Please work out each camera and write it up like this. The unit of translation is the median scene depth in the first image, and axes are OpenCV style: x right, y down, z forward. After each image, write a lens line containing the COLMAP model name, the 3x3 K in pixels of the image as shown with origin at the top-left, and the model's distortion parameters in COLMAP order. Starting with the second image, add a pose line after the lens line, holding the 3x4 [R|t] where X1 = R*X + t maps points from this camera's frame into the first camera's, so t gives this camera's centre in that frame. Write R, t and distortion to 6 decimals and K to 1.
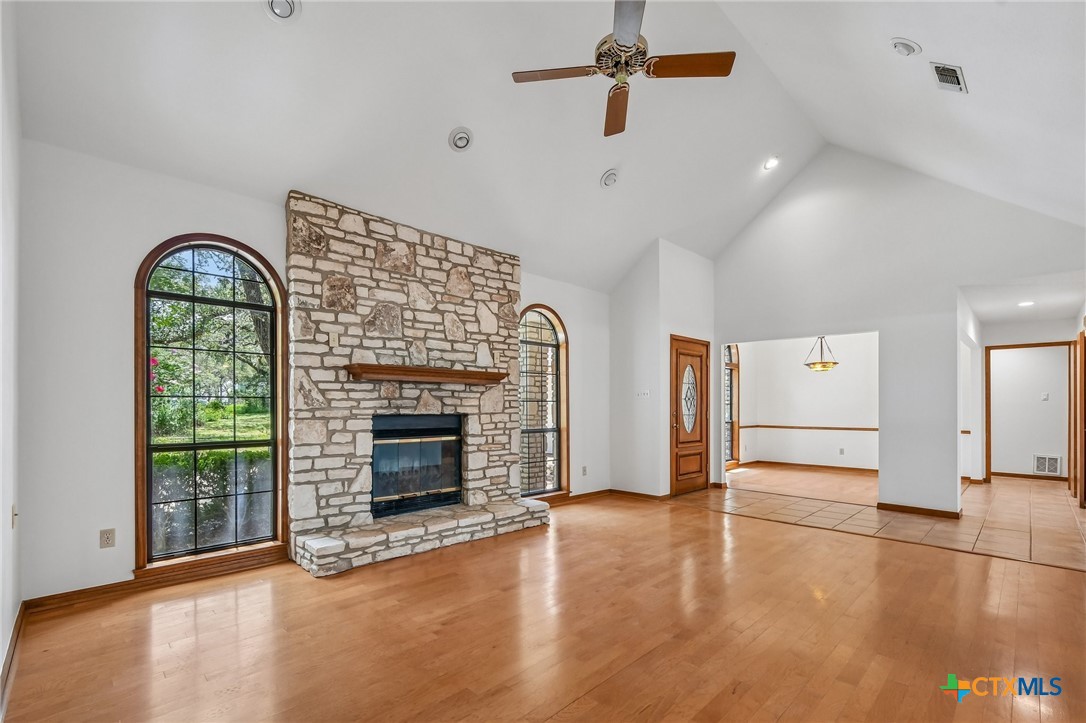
lens RADIAL K [[482.5, 0, 556.0], [0, 482.5, 405.8], [0, 0, 1]] dist [0.004285, -0.002876]
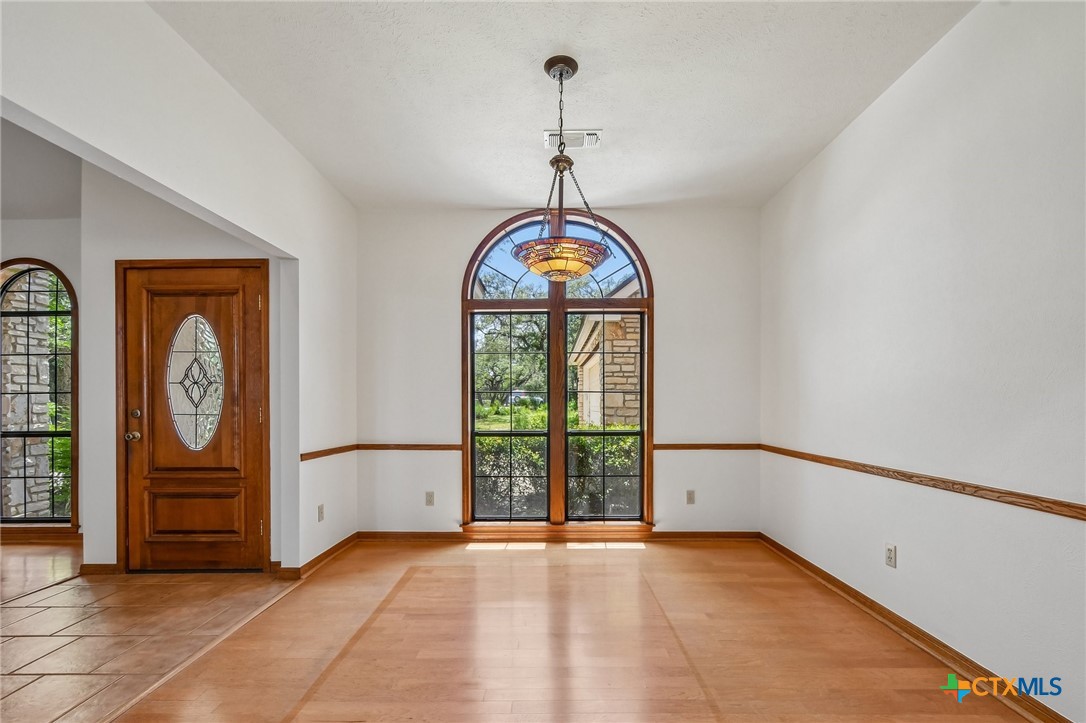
lens RADIAL K [[482.5, 0, 547.4], [0, 482.5, 408.6], [0, 0, 1]] dist [0.004285, -0.002876]
pose [[0.700439, 0.007059, -0.713678, 1.307981], [0.005374, 0.999871, 0.015165, 0.009655], [0.713692, -0.014458, 0.700310, 1.347050]]
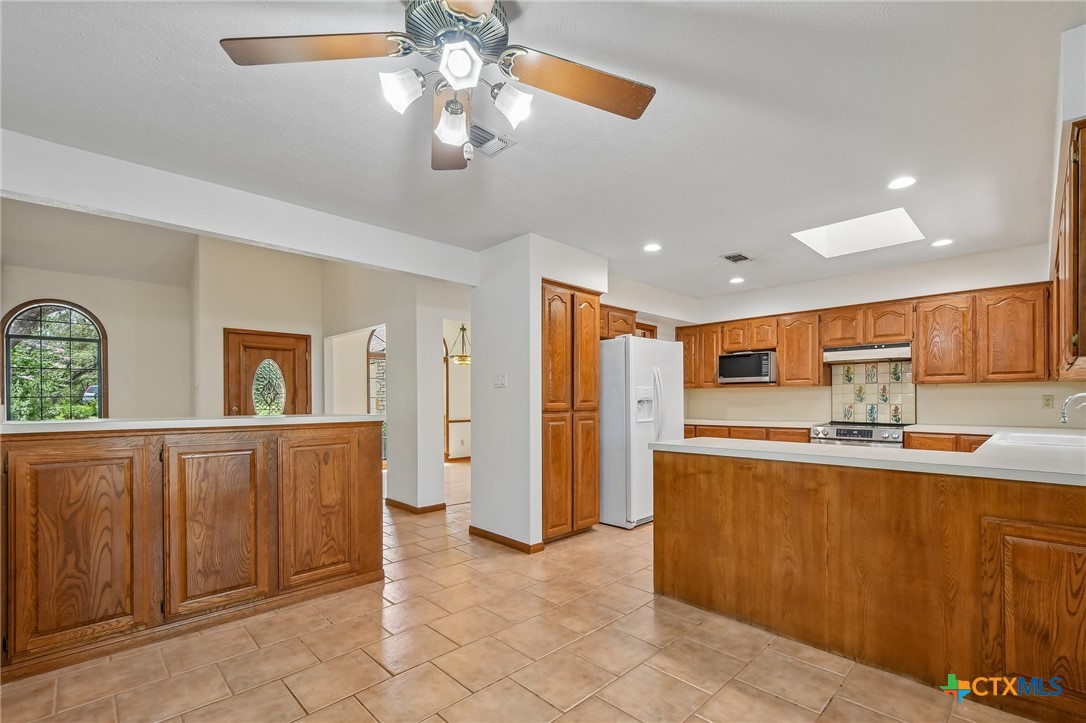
lens RADIAL K [[482.5, 0, 557.3], [0, 482.5, 400.0], [0, 0, 1]] dist [0.004285, -0.002876]
pose [[0.999999, -0.000068, -0.001485, 1.280627], [0.000072, 0.999997, 0.002495, -0.004907], [0.001485, -0.002495, 0.999996, 0.022827]]
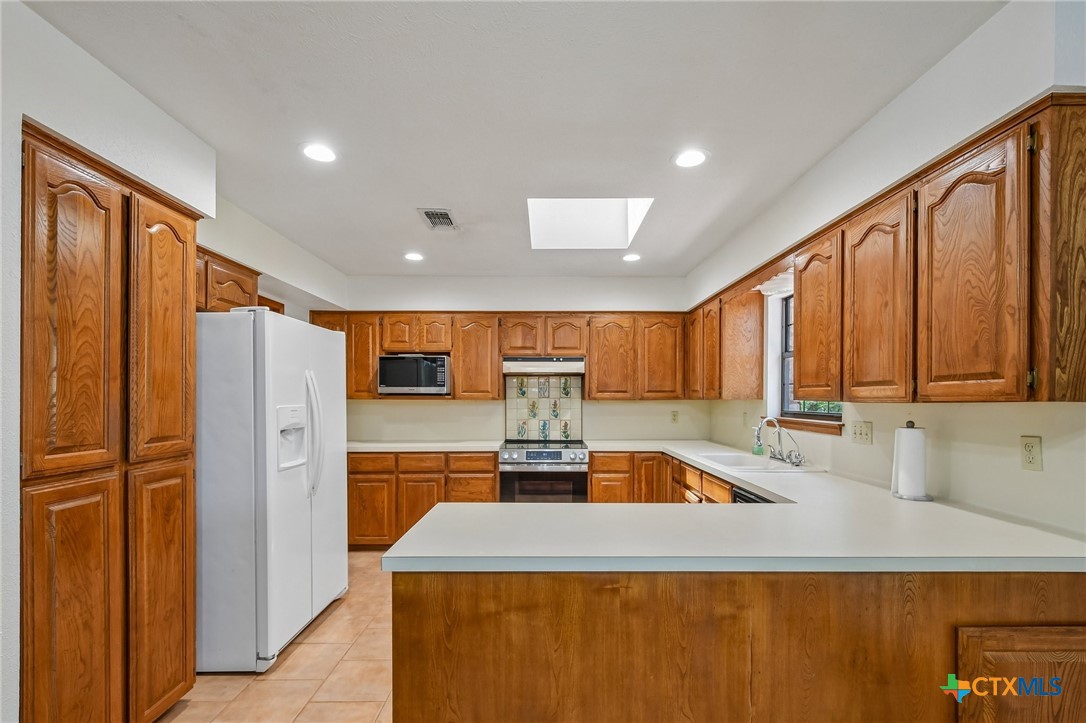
lens RADIAL K [[482.5, 0, 546.9], [0, 482.5, 401.4], [0, 0, 1]] dist [0.004285, -0.002876]
pose [[0.705113, 0.002067, 0.709092, 1.269920], [-0.006456, 0.999973, 0.003505, -0.039651], [-0.709066, -0.007049, 0.705107, 0.437593]]
